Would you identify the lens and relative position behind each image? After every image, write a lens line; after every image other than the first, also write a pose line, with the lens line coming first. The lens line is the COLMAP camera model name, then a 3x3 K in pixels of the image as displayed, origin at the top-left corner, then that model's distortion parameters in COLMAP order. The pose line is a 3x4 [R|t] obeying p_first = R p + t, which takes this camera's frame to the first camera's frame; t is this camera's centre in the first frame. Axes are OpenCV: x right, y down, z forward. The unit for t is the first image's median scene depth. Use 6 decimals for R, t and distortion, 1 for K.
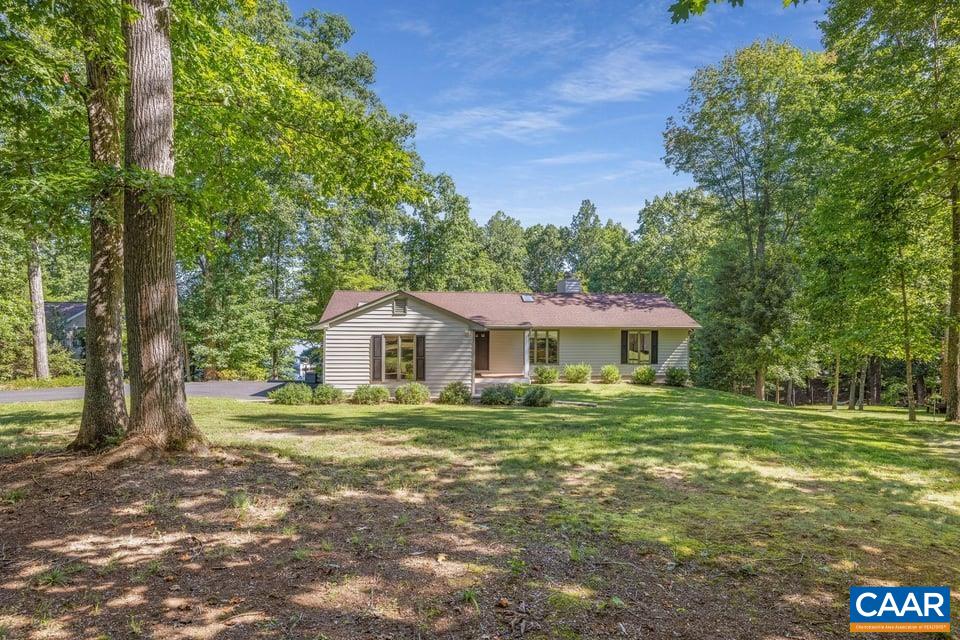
lens RADIAL K [[533.8, 0, 480.0], [0, 533.8, 320.0], [0, 0, 1]] dist [0.001504, -0.000067]
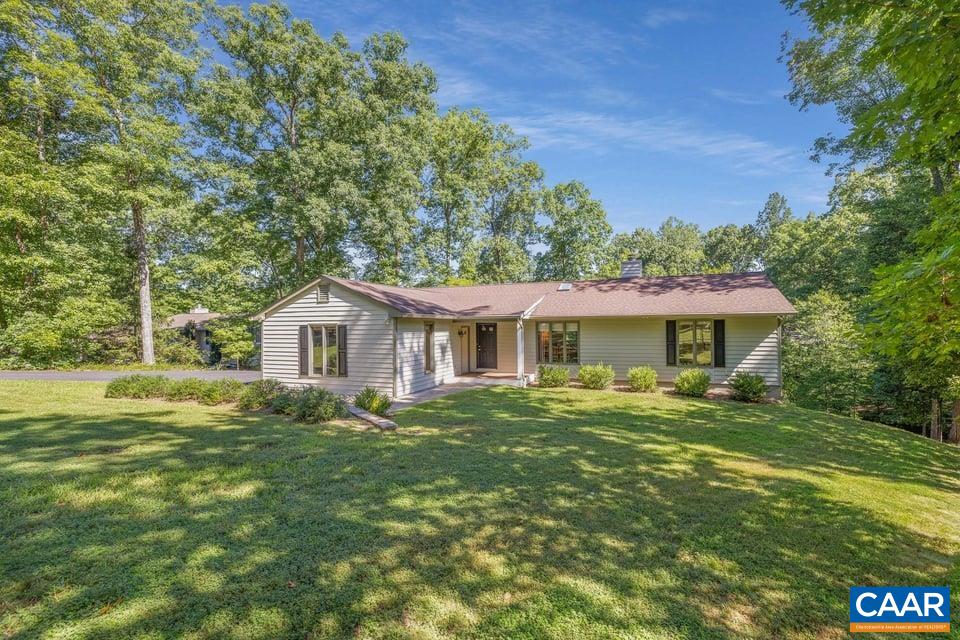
lens RADIAL K [[431.0, 0, 475.2], [0, 431.0, 323.6], [0, 0, 1]] dist [-0.000522, 0.000038]
pose [[0.887106, -0.015831, -0.461294, 0.313838], [0.011131, 0.999855, -0.012909, 0.029117], [0.461432, 0.006317, 0.887153, 0.362100]]
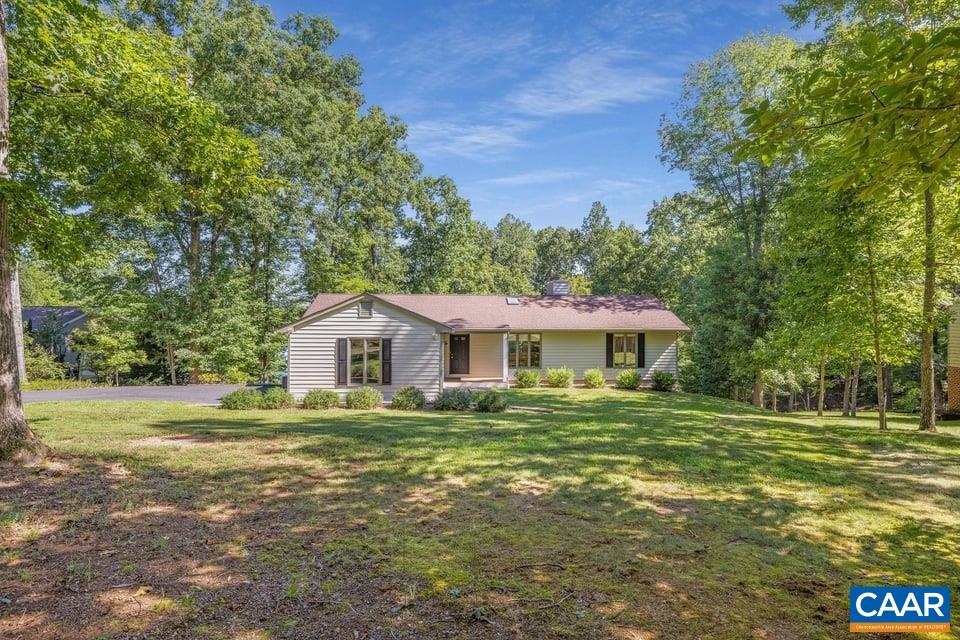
lens RADIAL K [[534.7, 0, 478.4], [0, 534.7, 319.1], [0, 0, 1]] dist [0.000652, 0.000679]
pose [[0.999215, -0.003143, -0.039502, 0.073211], [0.002805, 0.999959, -0.008604, 0.001750], [0.039527, 0.008486, 0.999182, 0.021567]]
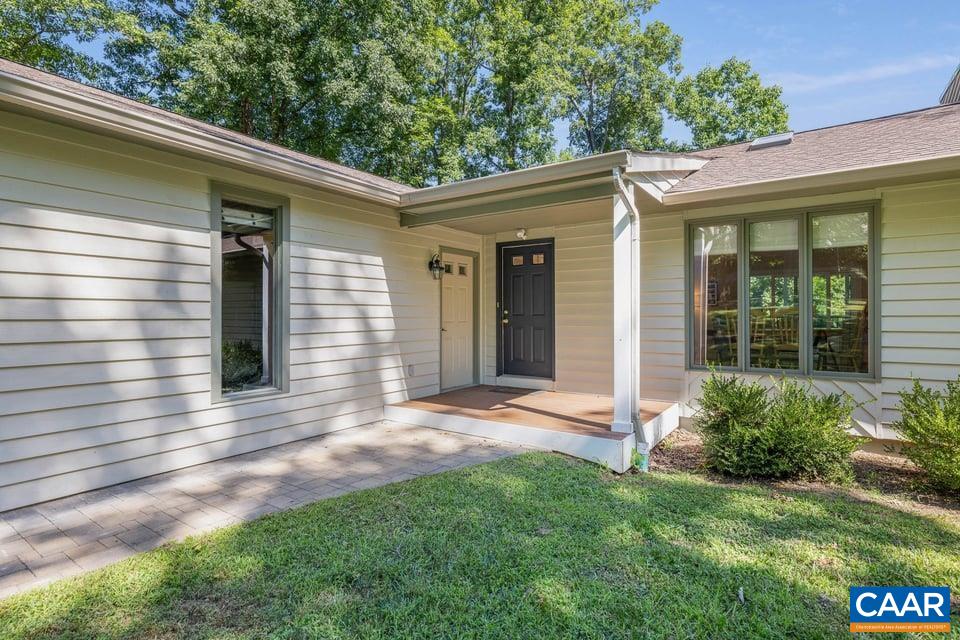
lens RADIAL K [[476.2, 0, 480.0], [0, 476.2, 320.0], [0, 0, 1]] dist [0.000111, 0.000046]
pose [[0.769533, -0.000975, -0.638607, 0.149615], [-0.000638, 0.999997, -0.002295, 0.063781], [0.638607, 0.002173, 0.769530, 0.788977]]
